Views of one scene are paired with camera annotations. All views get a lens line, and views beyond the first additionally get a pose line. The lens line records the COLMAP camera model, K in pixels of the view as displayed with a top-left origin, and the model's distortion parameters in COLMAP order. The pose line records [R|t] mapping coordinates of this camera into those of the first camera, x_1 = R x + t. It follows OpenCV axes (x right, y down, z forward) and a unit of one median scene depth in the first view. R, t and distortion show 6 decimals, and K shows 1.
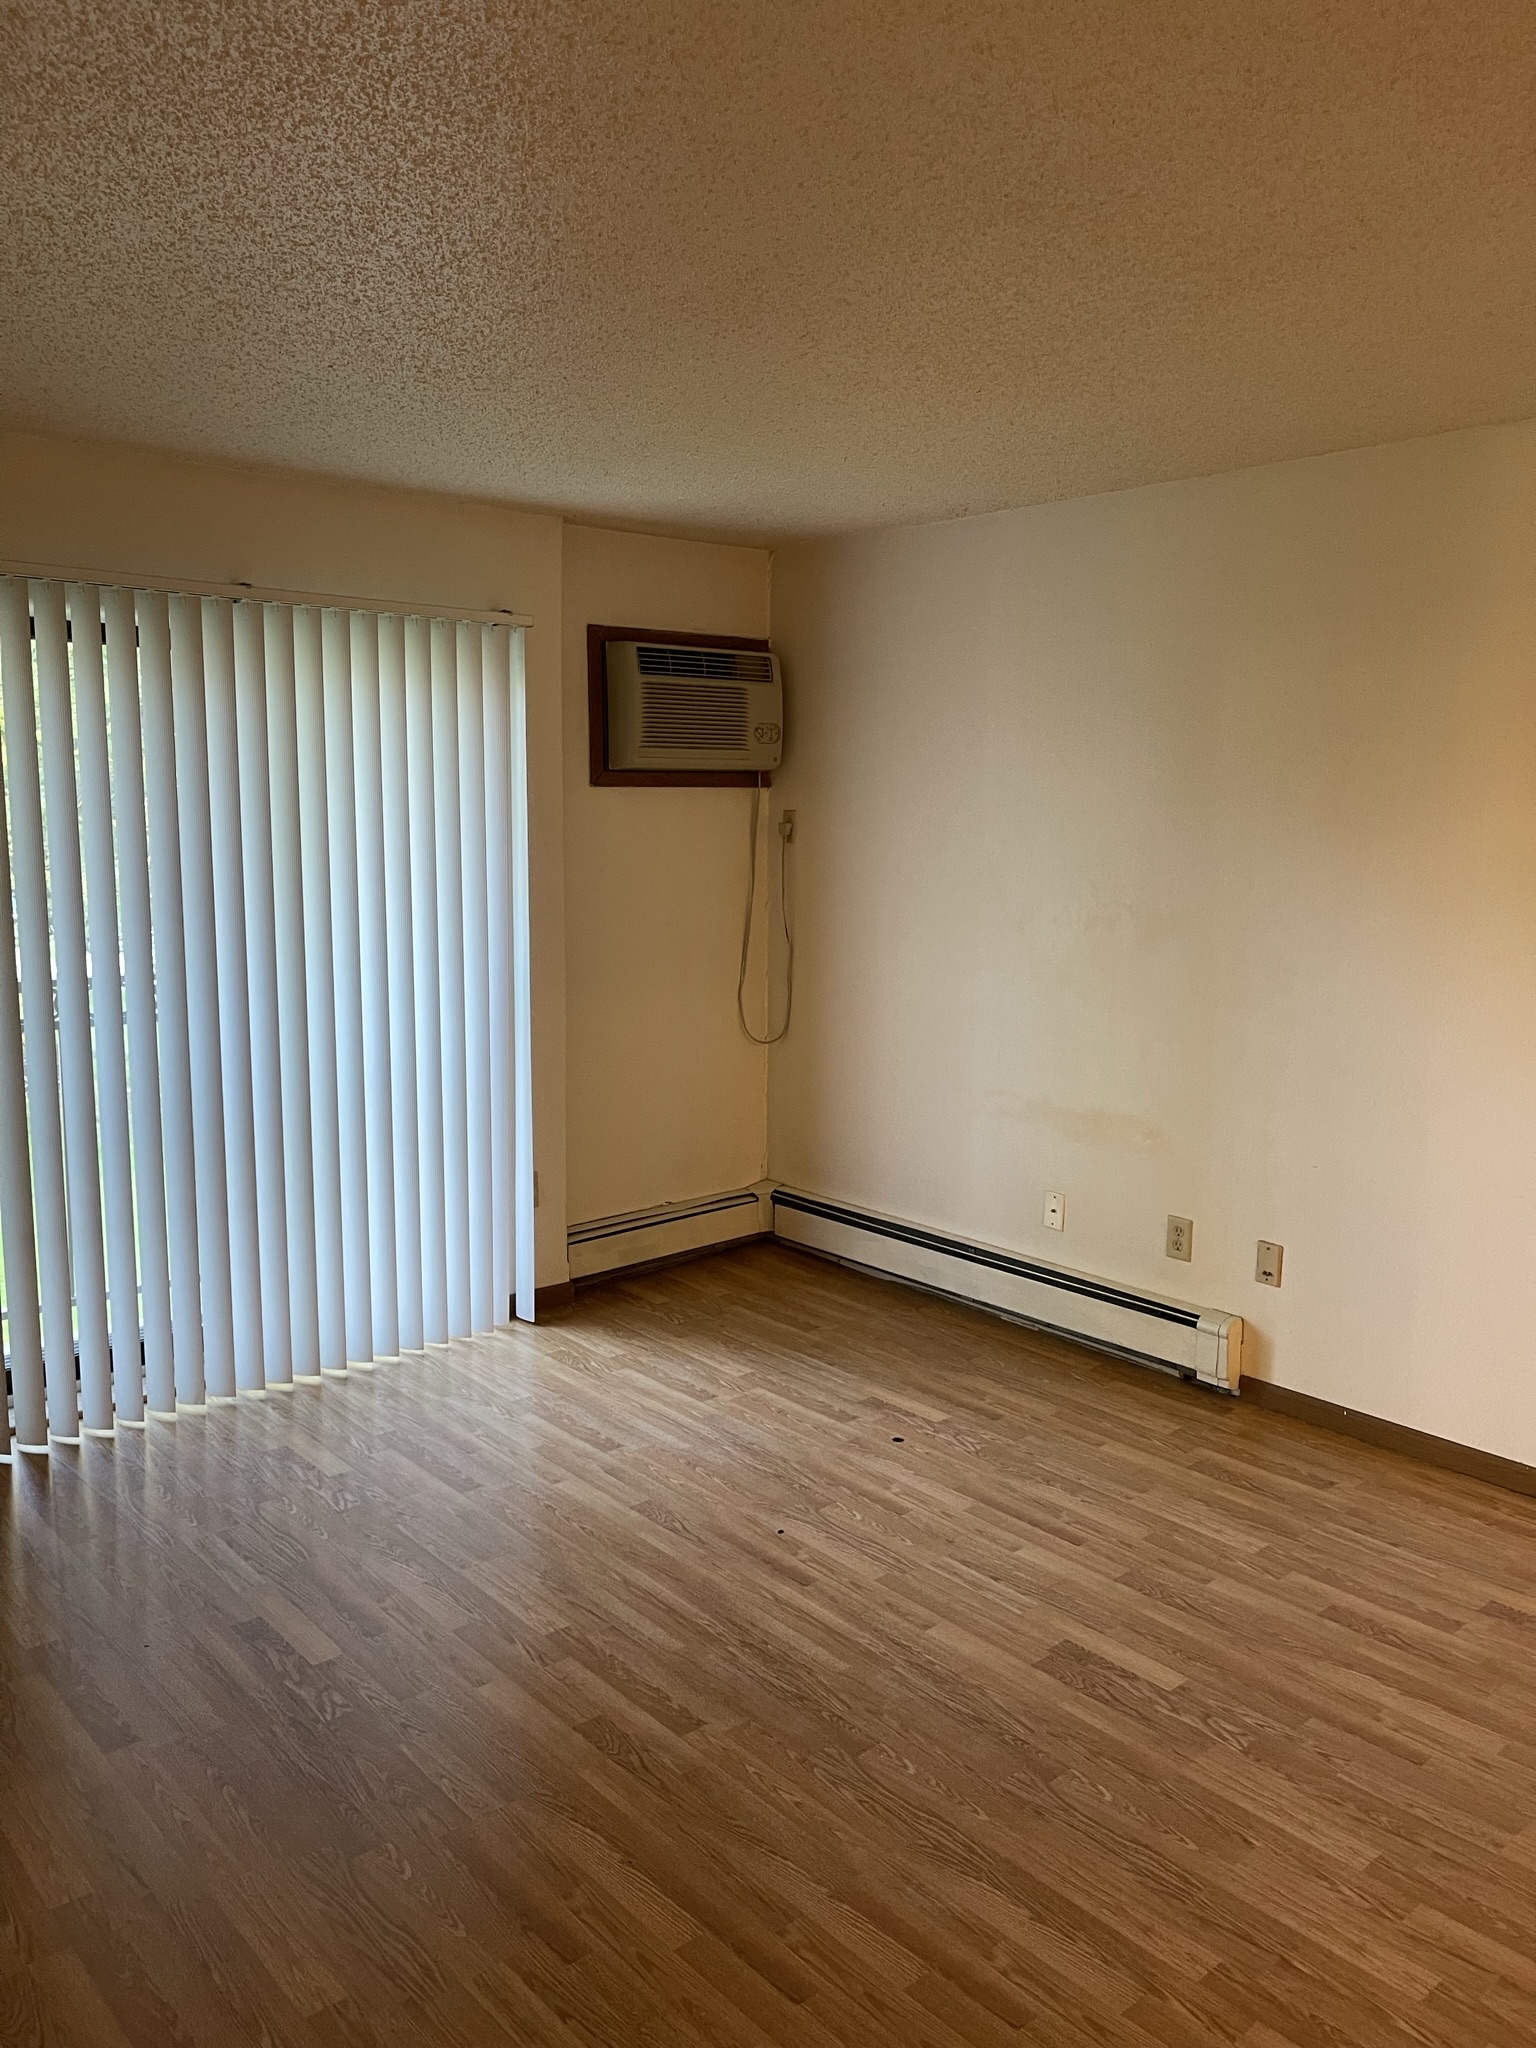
lens RADIAL K [[1542.2, 0, 768.0], [0, 1542.2, 1024.0], [0, 0, 1]] dist [0.003876, -0.055540]
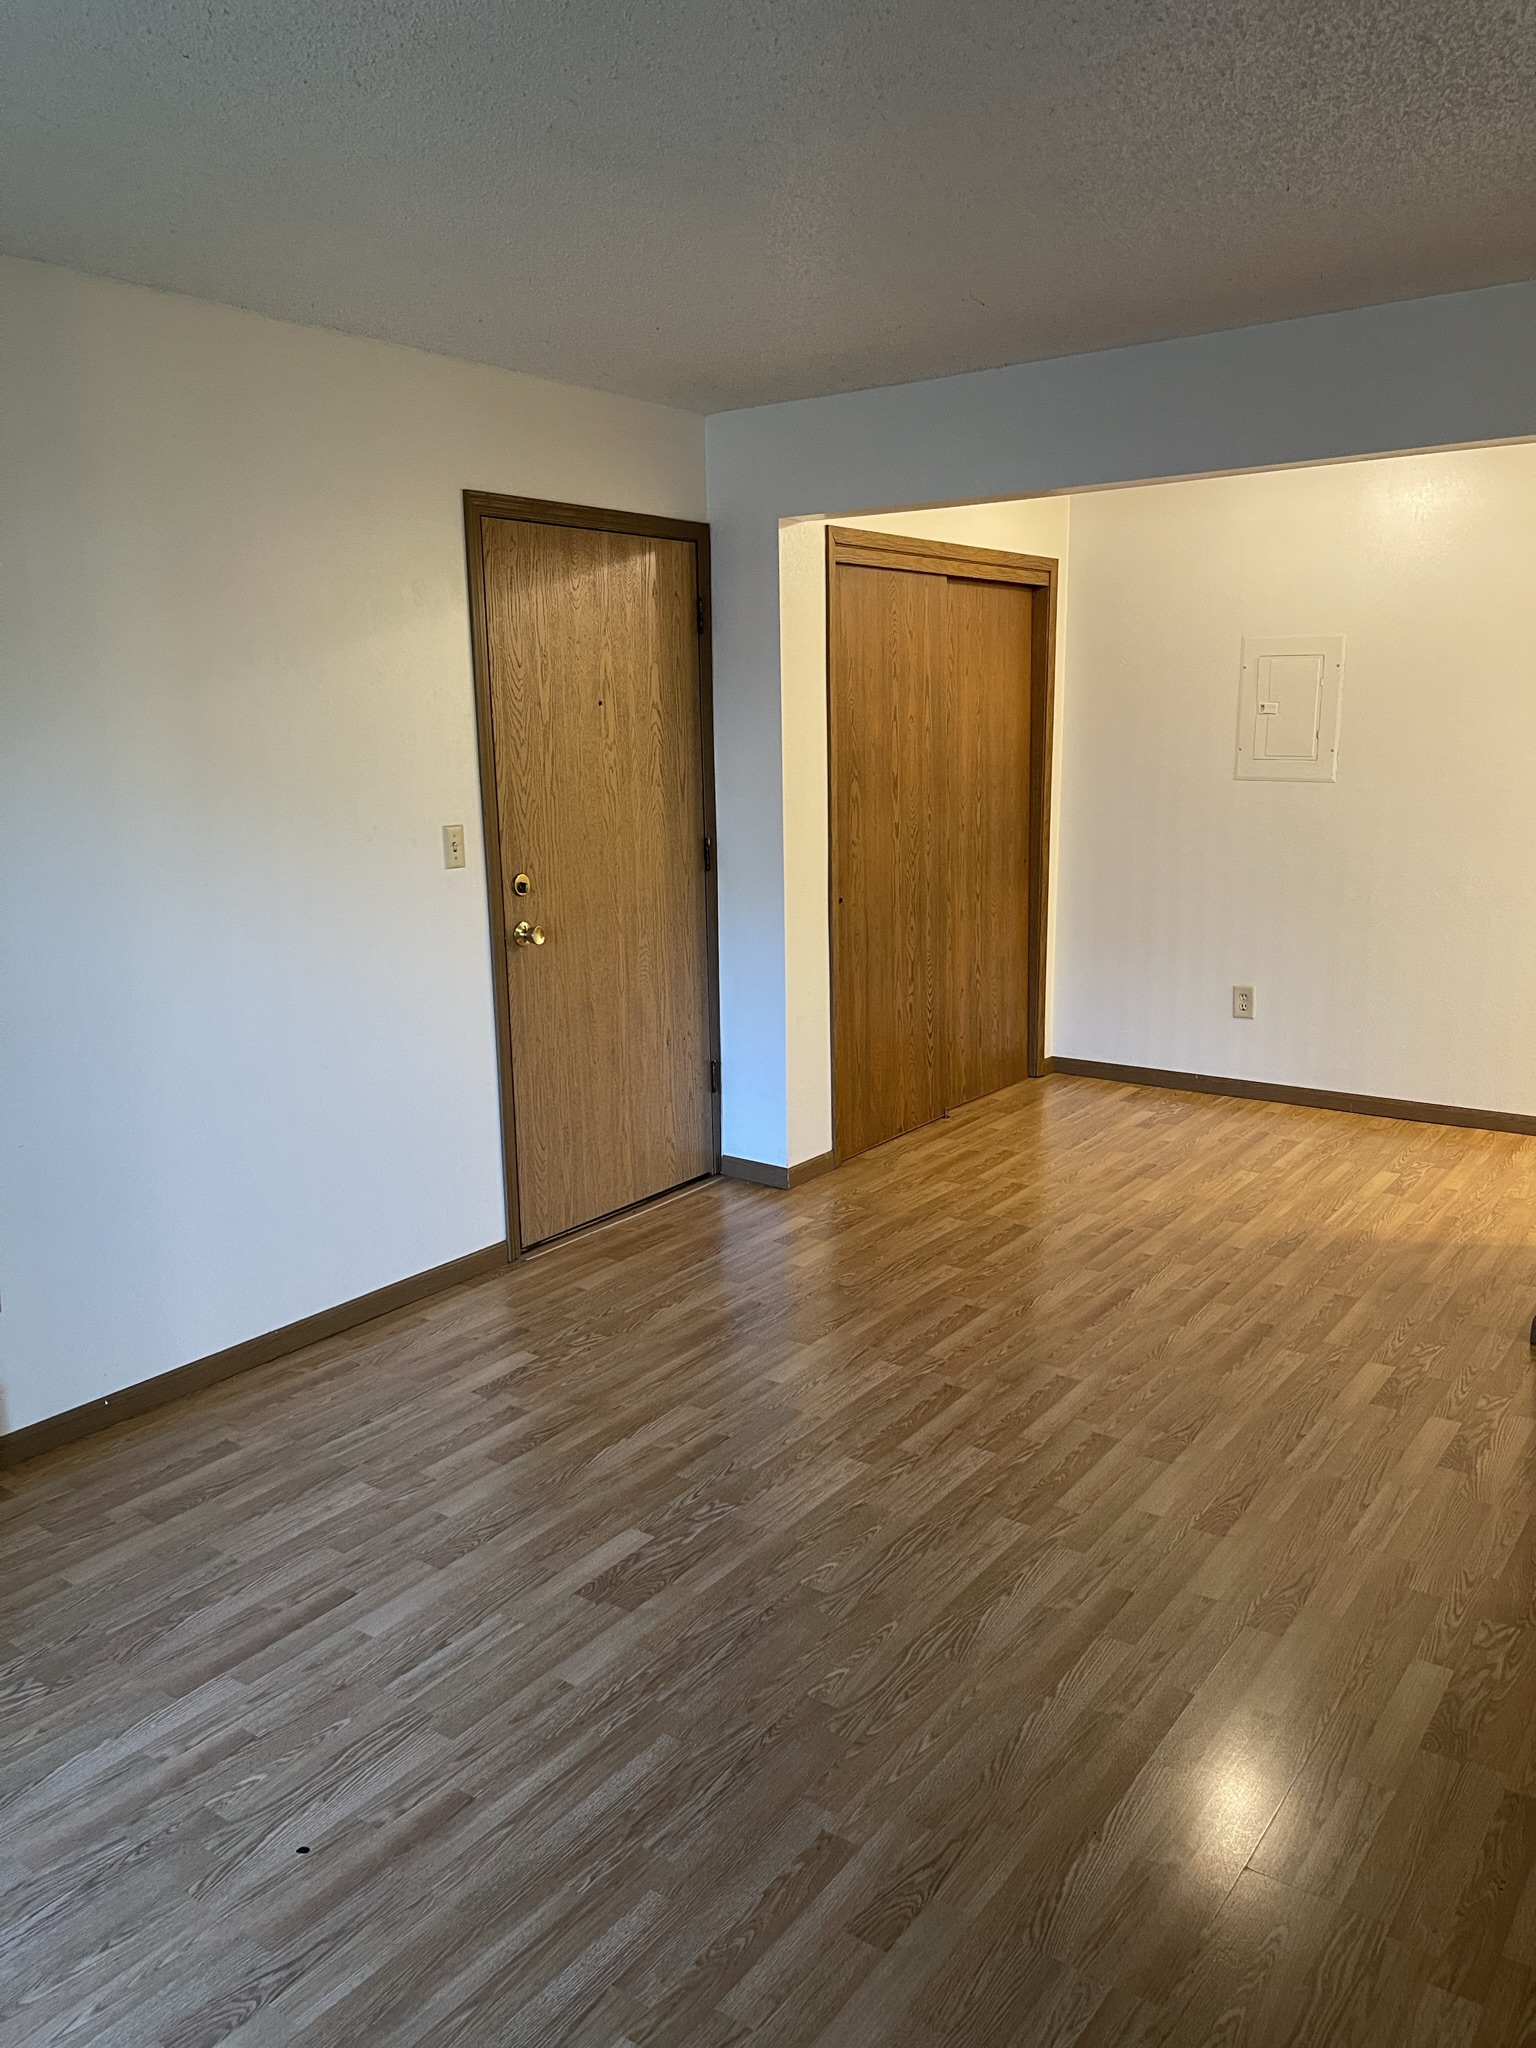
lens RADIAL K [[1542.2, 0, 768.0], [0, 1542.2, 1024.0], [0, 0, 1]] dist [0.003876, -0.055540]
pose [[-0.228833, -0.196334, 0.953461, -0.607294], [0.160506, 0.958436, 0.235880, -0.118482], [-0.960142, 0.207013, -0.187809, 0.932523]]
